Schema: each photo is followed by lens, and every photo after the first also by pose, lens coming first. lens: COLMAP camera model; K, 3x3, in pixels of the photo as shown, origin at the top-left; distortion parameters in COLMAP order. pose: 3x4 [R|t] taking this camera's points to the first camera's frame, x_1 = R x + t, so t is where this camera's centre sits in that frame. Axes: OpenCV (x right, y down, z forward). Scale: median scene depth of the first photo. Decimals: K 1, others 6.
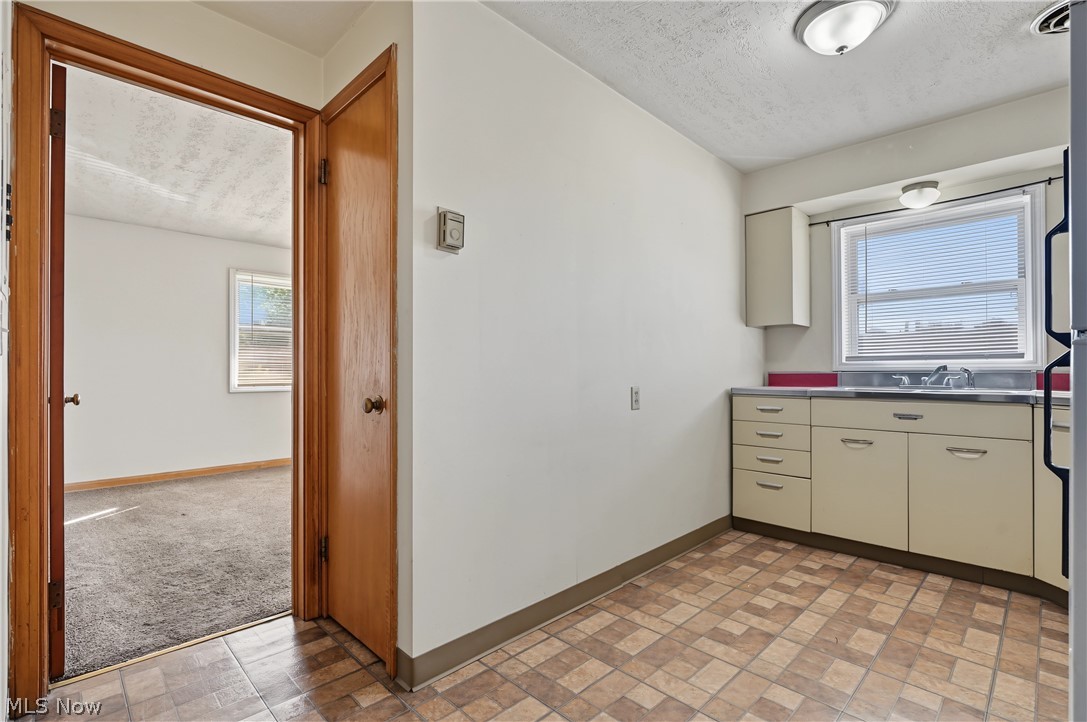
lens RADIAL K [[515.1, 0, 538.6], [0, 515.1, 371.3], [0, 0, 1]] dist [0.004769, 0.000414]
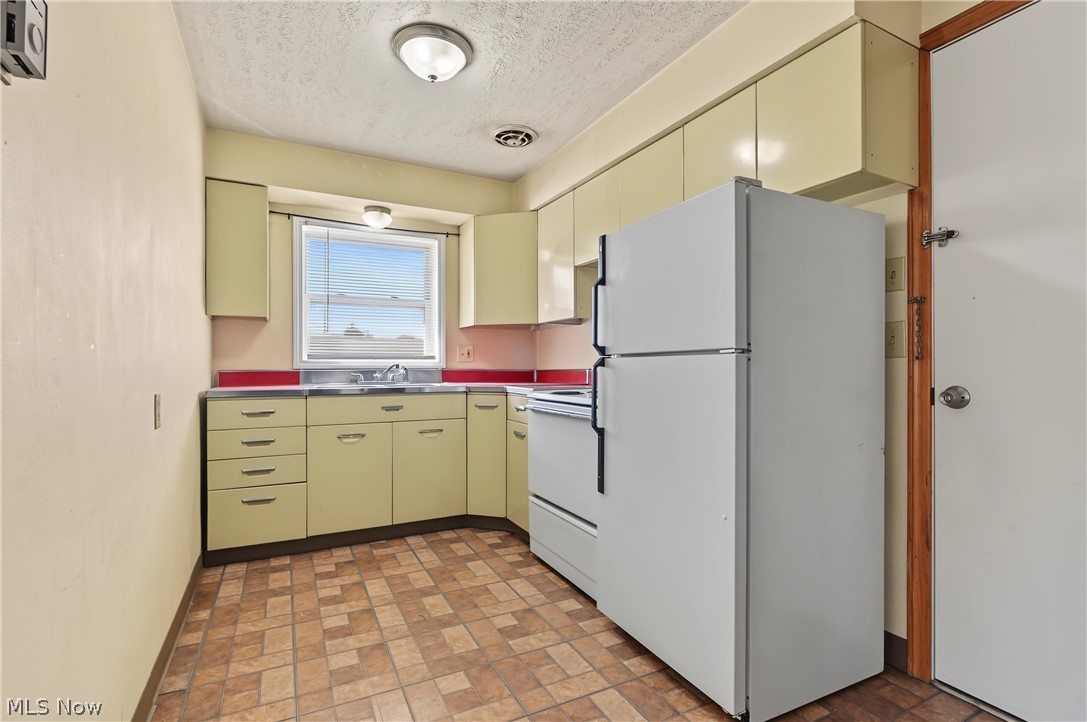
lens RADIAL K [[515.1, 0, 562.7], [0, 515.1, 364.9], [0, 0, 1]] dist [0.004769, 0.000414]
pose [[0.286453, 0.008684, 0.958055, -0.267935], [0.002594, 0.999948, -0.009839, 0.003568], [-0.958091, 0.005304, 0.286415, 0.288980]]
